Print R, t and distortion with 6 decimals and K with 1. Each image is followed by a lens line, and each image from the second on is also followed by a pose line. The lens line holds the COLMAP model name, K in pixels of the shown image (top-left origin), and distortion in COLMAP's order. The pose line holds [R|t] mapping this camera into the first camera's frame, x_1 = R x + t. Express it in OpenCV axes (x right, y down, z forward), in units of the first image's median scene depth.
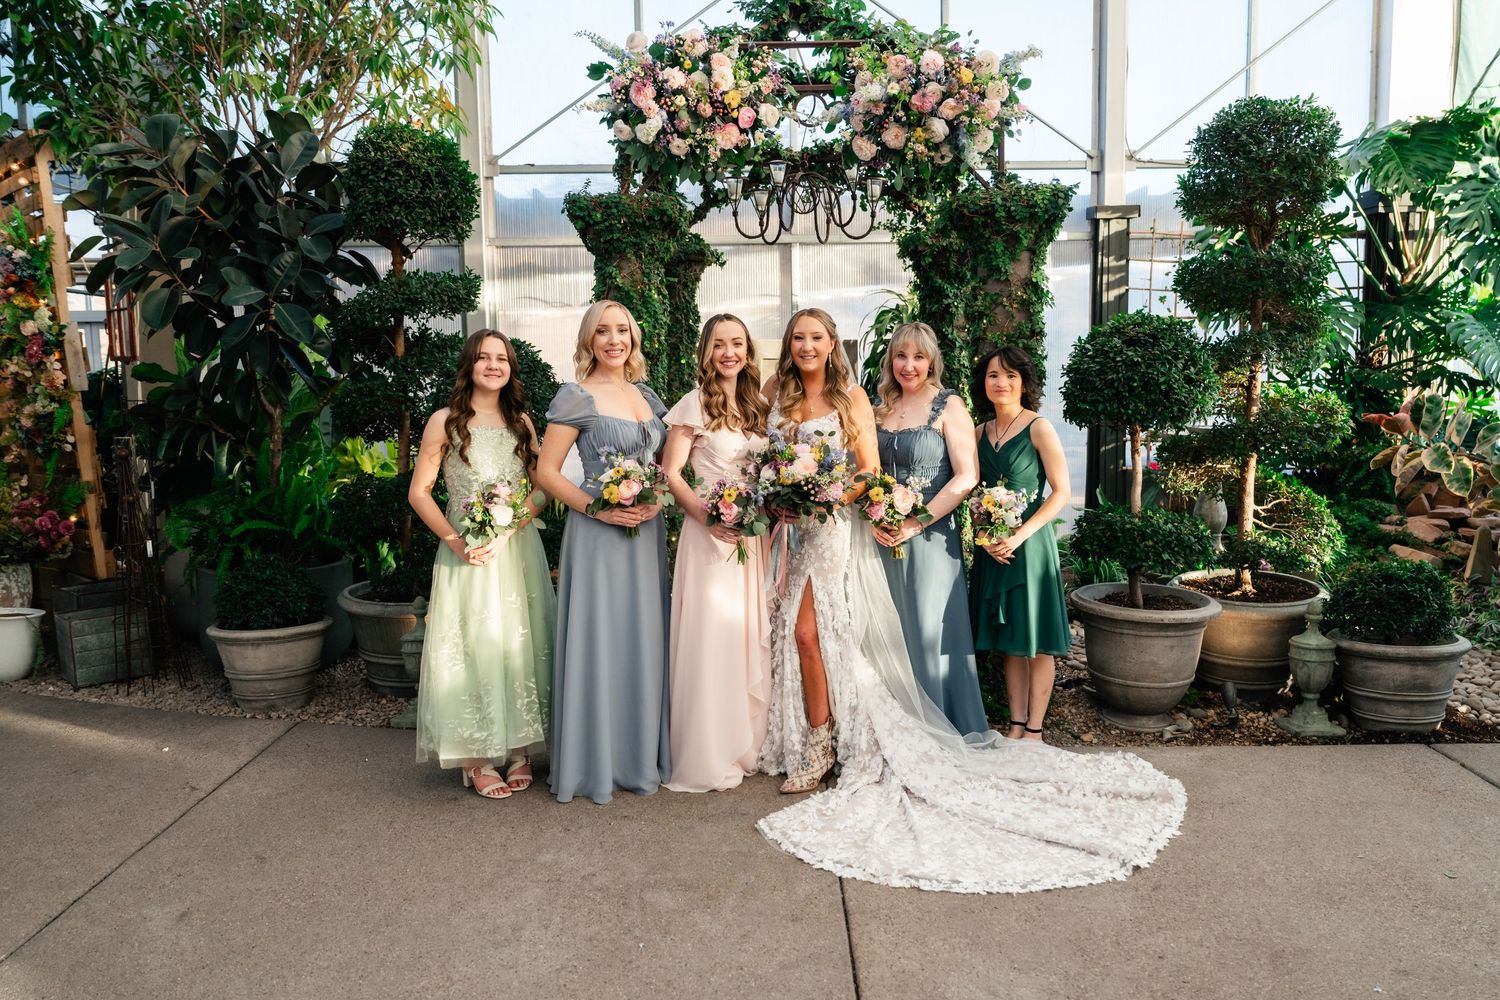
lens RADIAL K [[1180.7, 0, 791.8], [0, 1180.7, 498.4], [0, 0, 1]] dist [-0.006005, 0.001191]
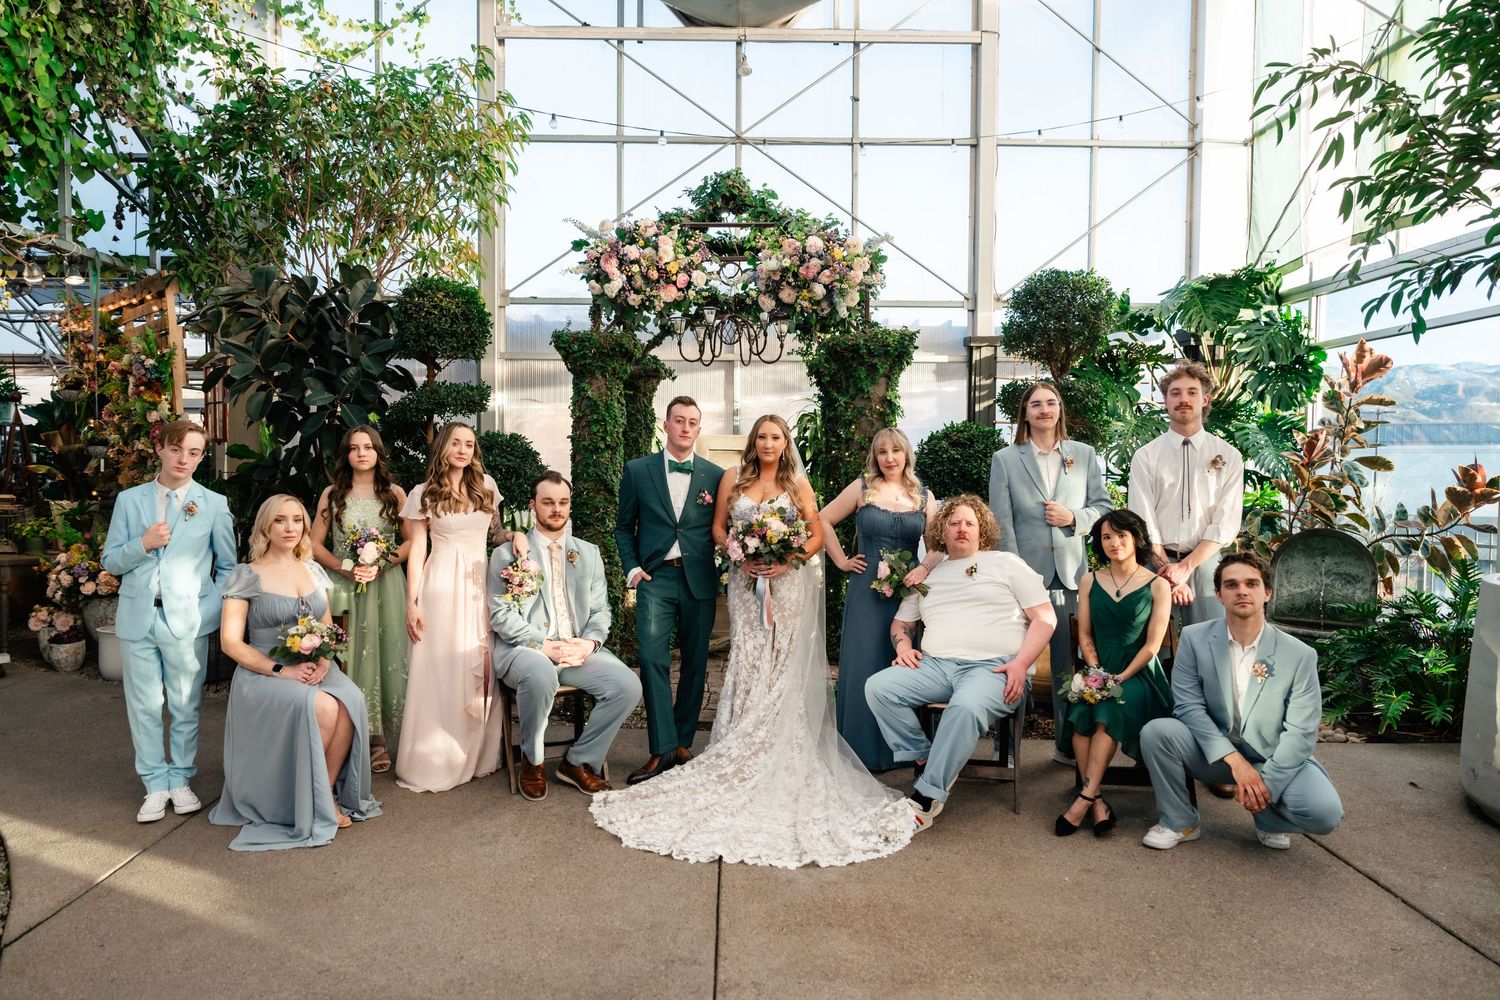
lens RADIAL K [[1033.7, 0, 750.0], [0, 1033.7, 500.0], [0, 0, 1]] dist [-0.002340, 0.003593]
pose [[0.999735, 0.019406, -0.012403, 0.056349], [-0.020191, 0.997576, -0.066593, 0.017392], [0.011080, 0.066826, 0.997703, -0.191524]]
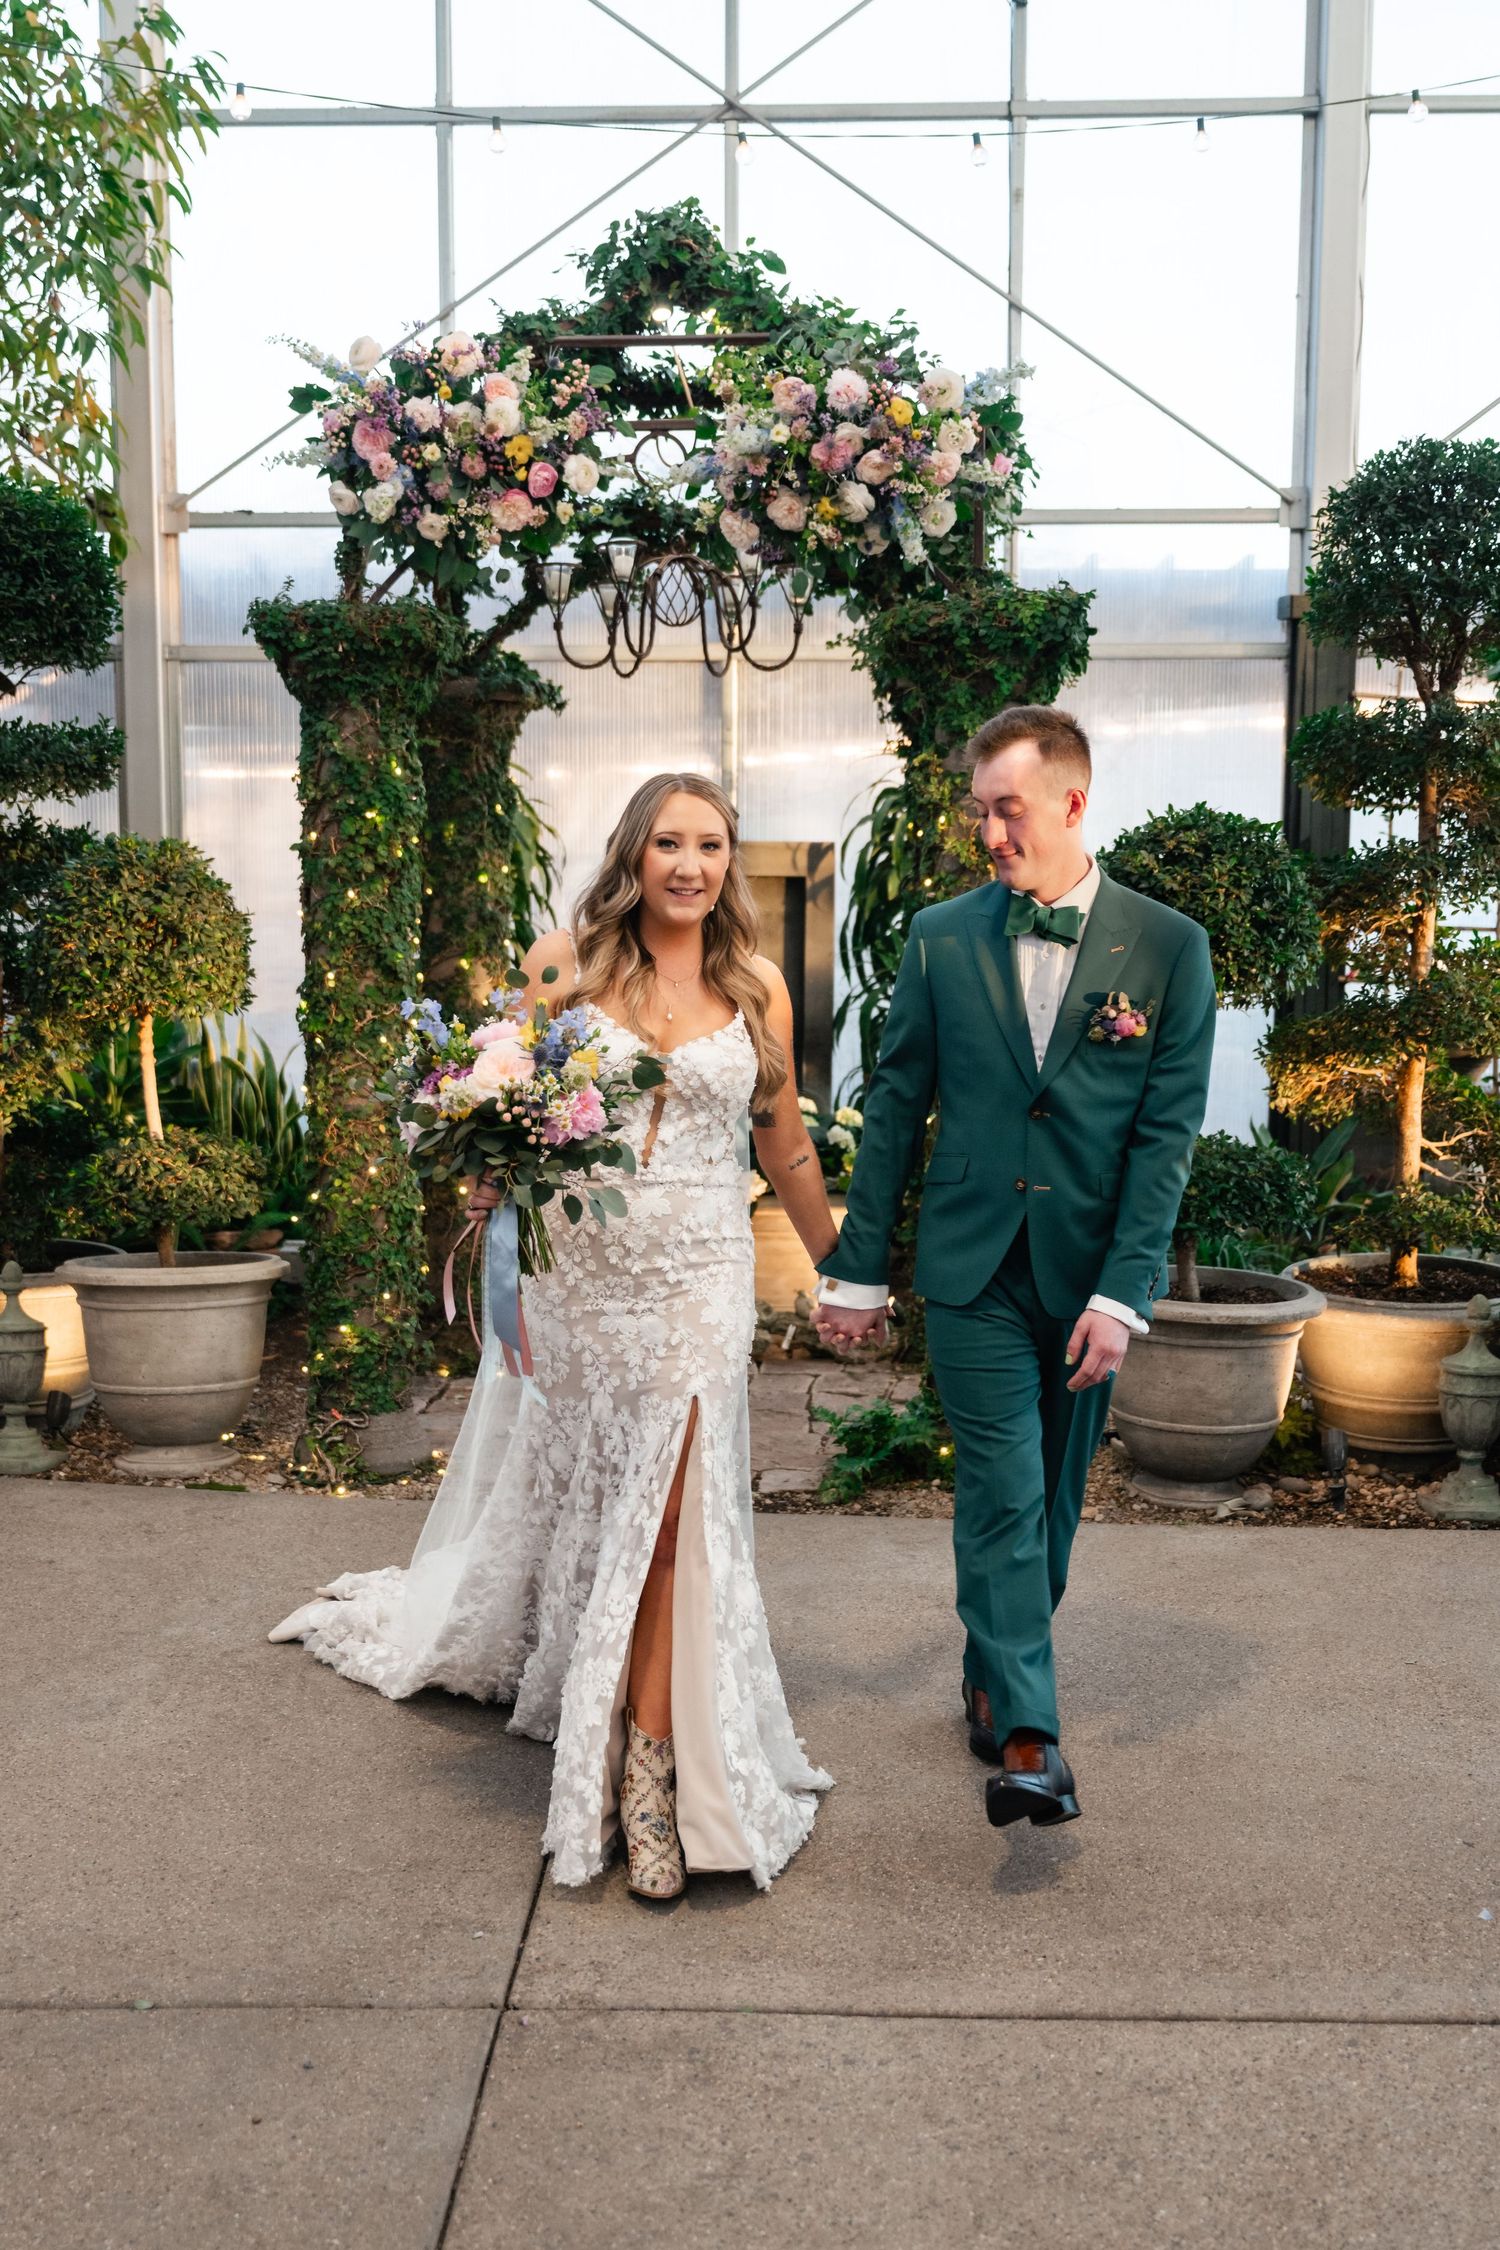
lens RADIAL K [[2572.2, 0, 743.0], [0, 2572.2, 1251.5], [0, 0, 1]] dist [0.006315, -0.002456]
pose [[0.998159, 0.021440, -0.056739, 0.134010], [-0.019754, 0.999351, 0.030111, 0.030111], [0.057348, -0.028935, 0.997935, -0.297994]]
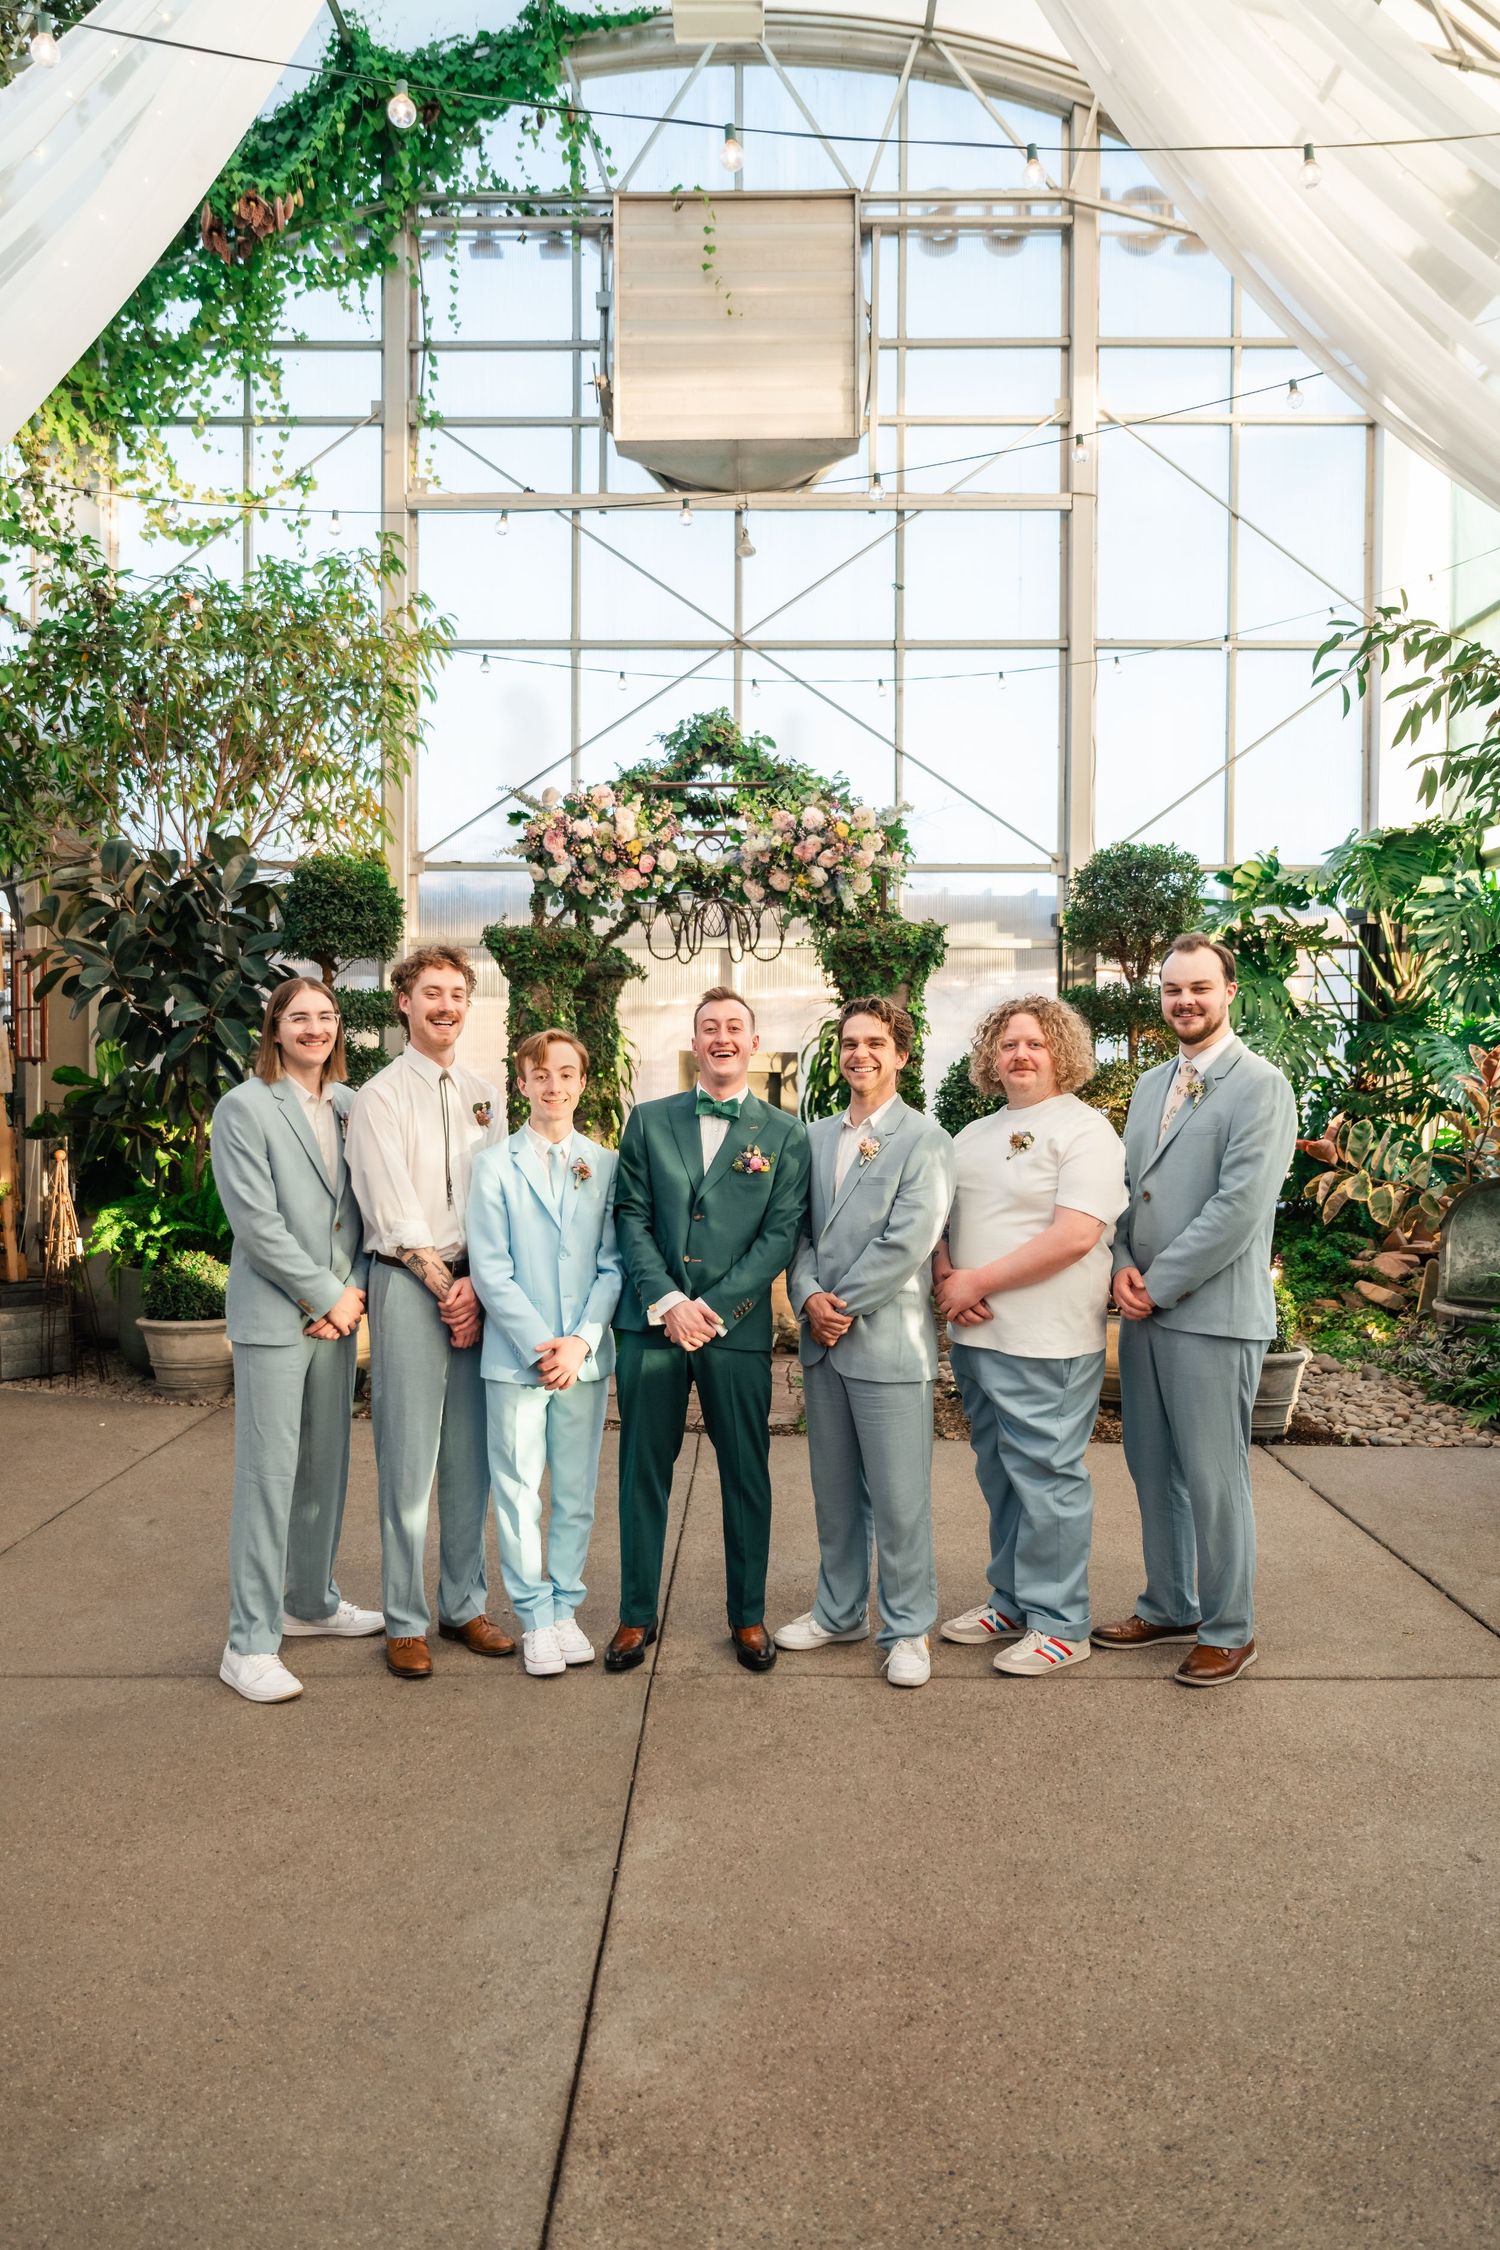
lens RADIAL K [[1665.2, 0, 754.2], [0, 1665.2, 1114.8], [0, 0, 1]] dist [-0.003413, -0.011103]
pose [[0.999099, 0.018130, -0.038383, 0.115339], [-0.021194, 0.996491, -0.080975, 0.036231], [0.036780, 0.081716, 0.995977, -0.492815]]
